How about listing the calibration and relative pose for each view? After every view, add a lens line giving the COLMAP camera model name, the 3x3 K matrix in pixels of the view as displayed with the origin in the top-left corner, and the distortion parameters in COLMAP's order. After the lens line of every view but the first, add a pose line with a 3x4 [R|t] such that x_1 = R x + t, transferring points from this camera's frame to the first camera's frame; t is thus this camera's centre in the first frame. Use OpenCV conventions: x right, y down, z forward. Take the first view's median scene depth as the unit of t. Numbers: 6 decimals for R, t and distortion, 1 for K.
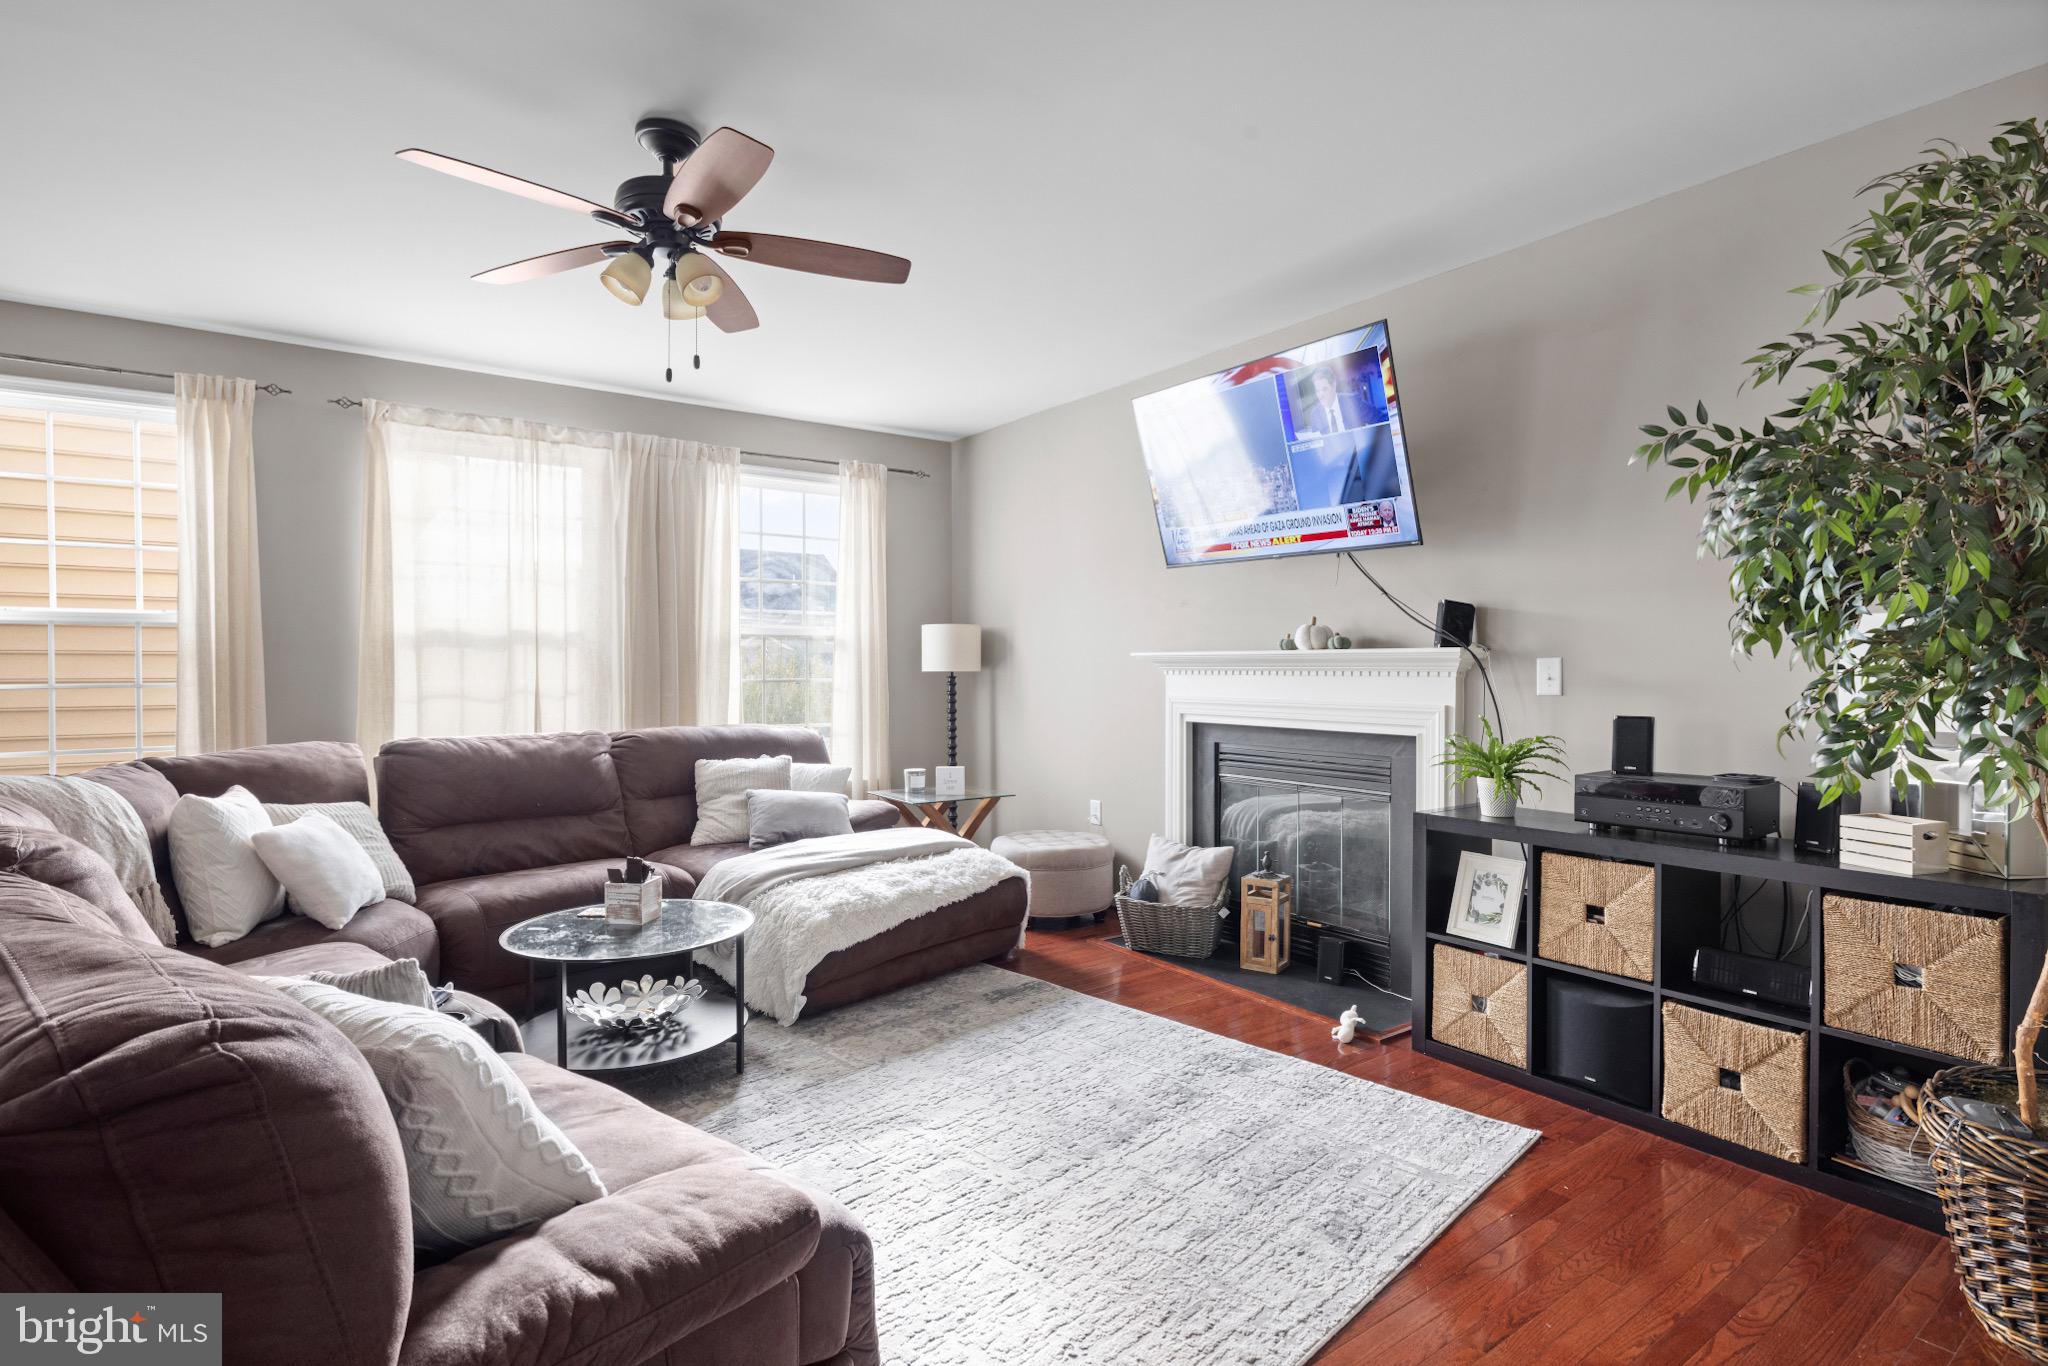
lens RADIAL K [[1021.5, 0, 1022.6], [0, 1021.5, 683.1], [0, 0, 1]] dist [-0.011266, 0.000644]
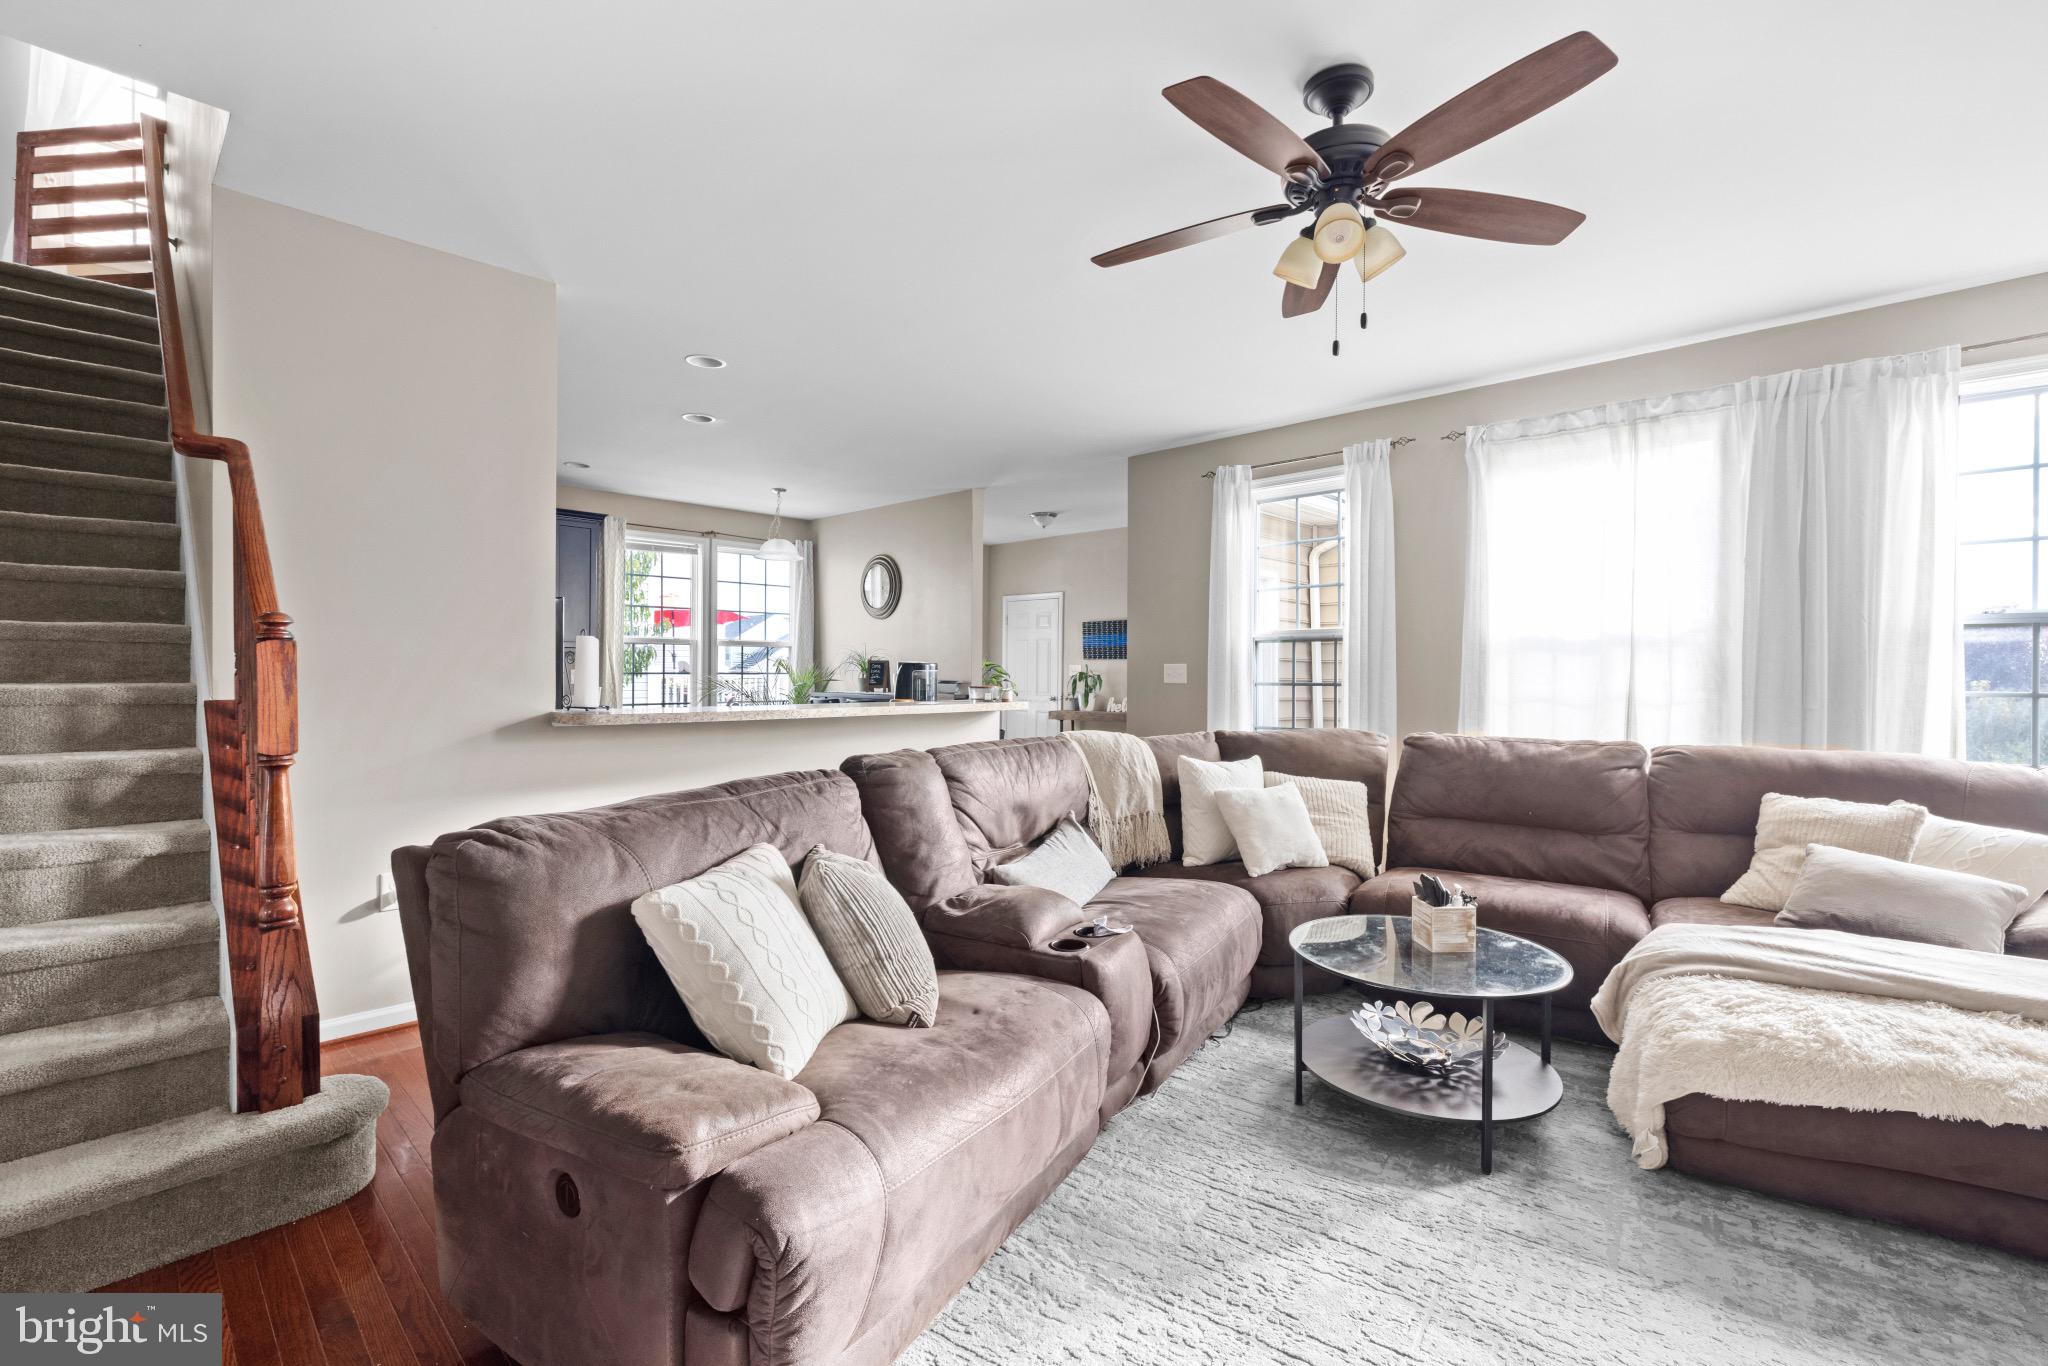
lens RADIAL K [[903.7, 0, 1028.7], [0, 903.7, 674.7], [0, 0, 1]] dist [0.000230, -0.000118]
pose [[0.171910, 0.006581, -0.985091, 0.274649], [-0.019220, 0.999810, 0.003326, -0.003278], [0.984925, 0.018361, 0.172004, 0.396651]]
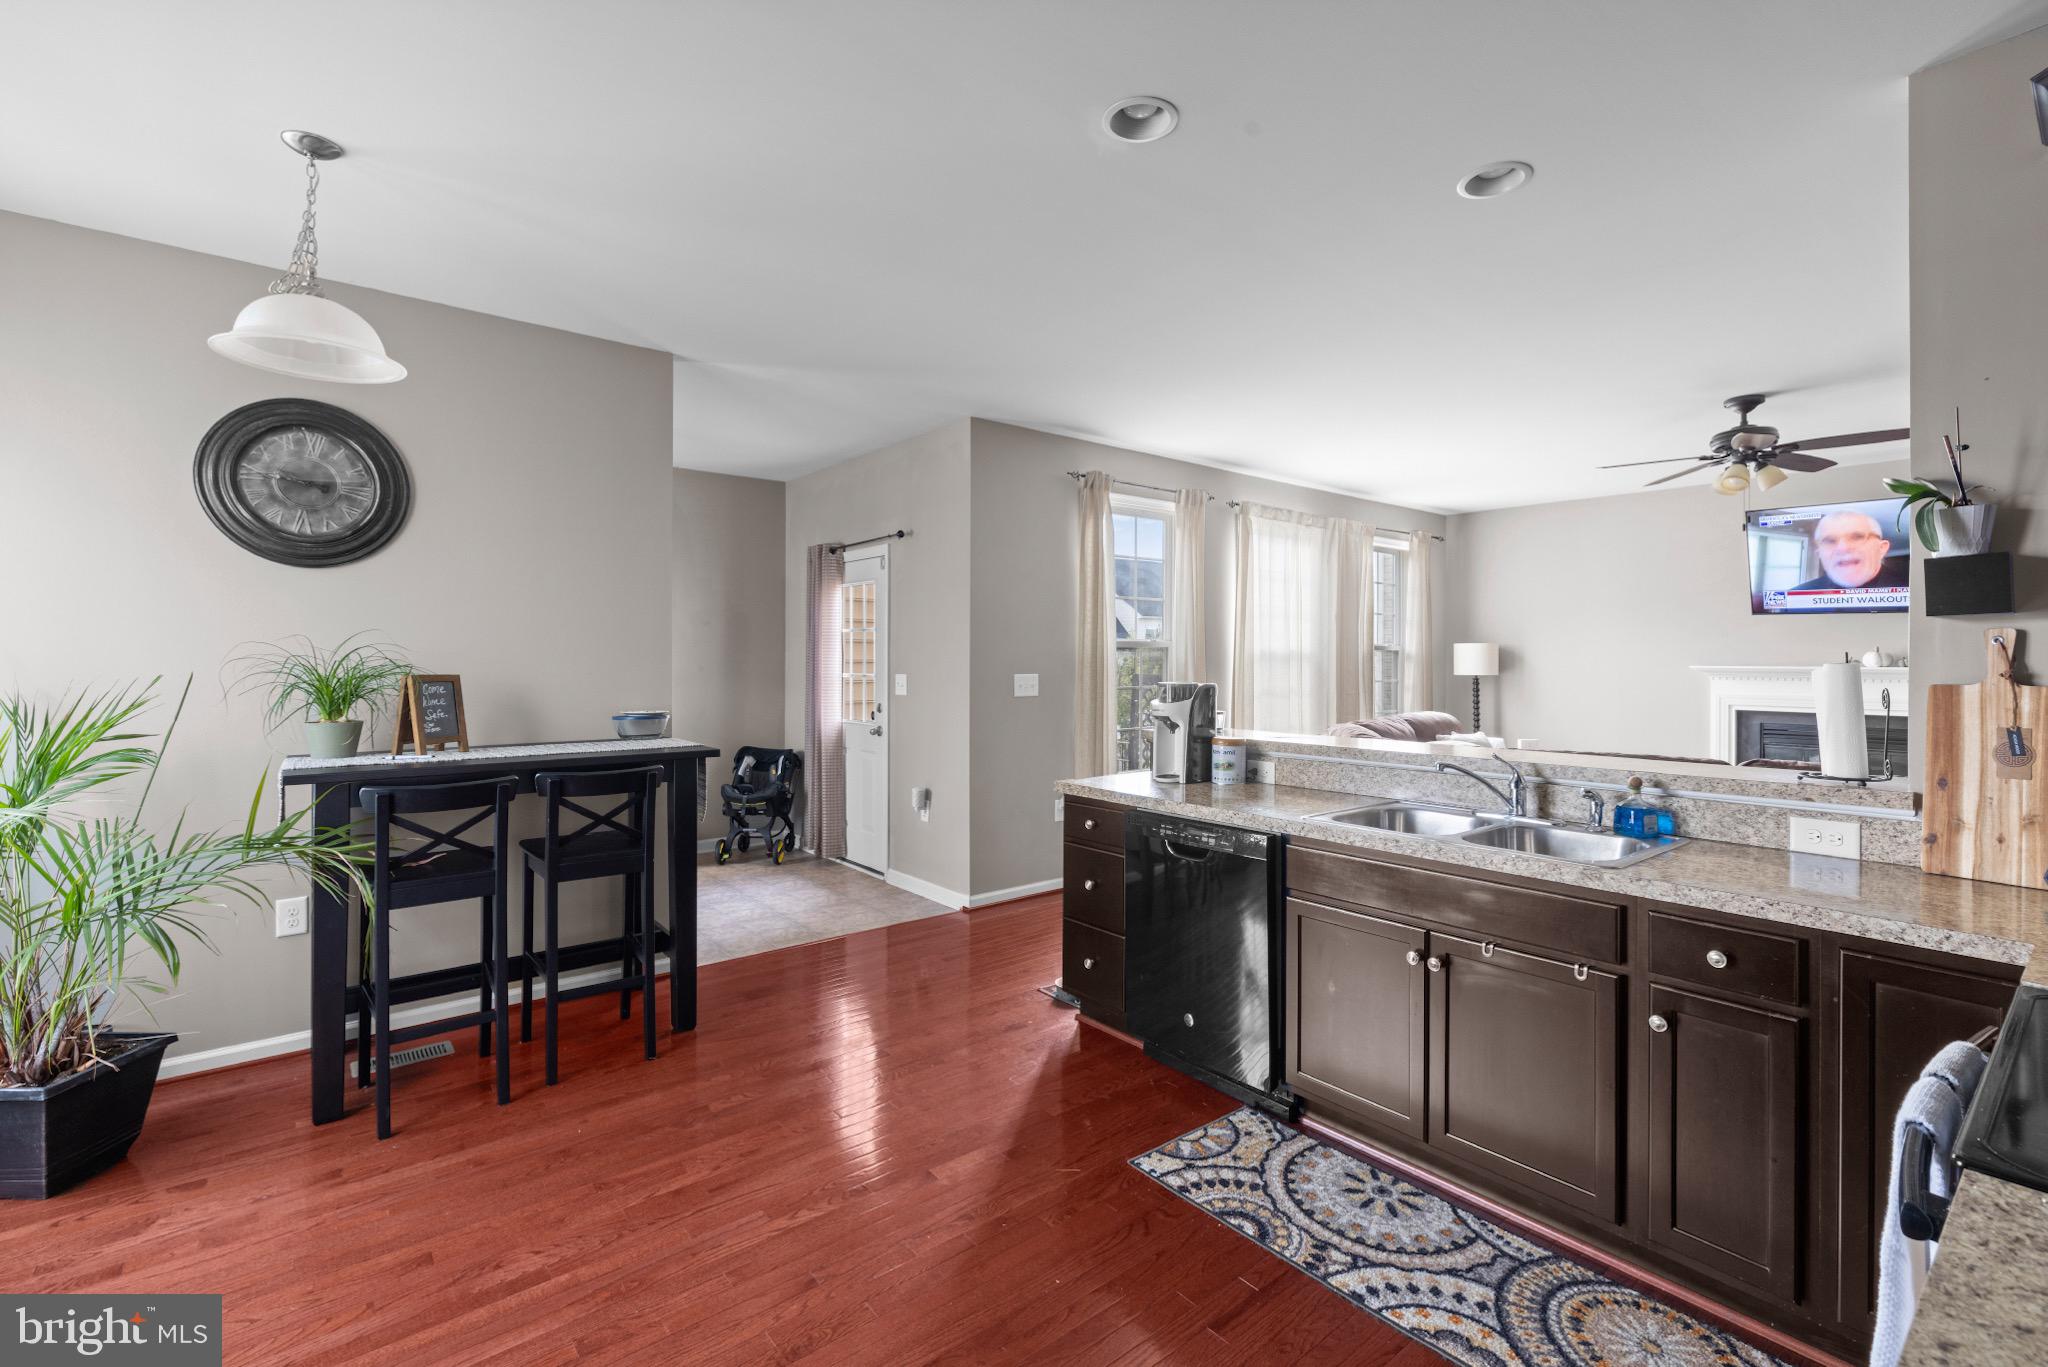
lens RADIAL K [[903.7, 0, 1067.5], [0, 903.7, 663.7], [0, 0, 1]] dist [0.000230, -0.000118]
pose [[0.998245, -0.000018, 0.059224, -1.058896], [0.000483, 0.999969, -0.007844, -0.026457], [-0.059222, 0.007858, 0.998214, -0.371804]]
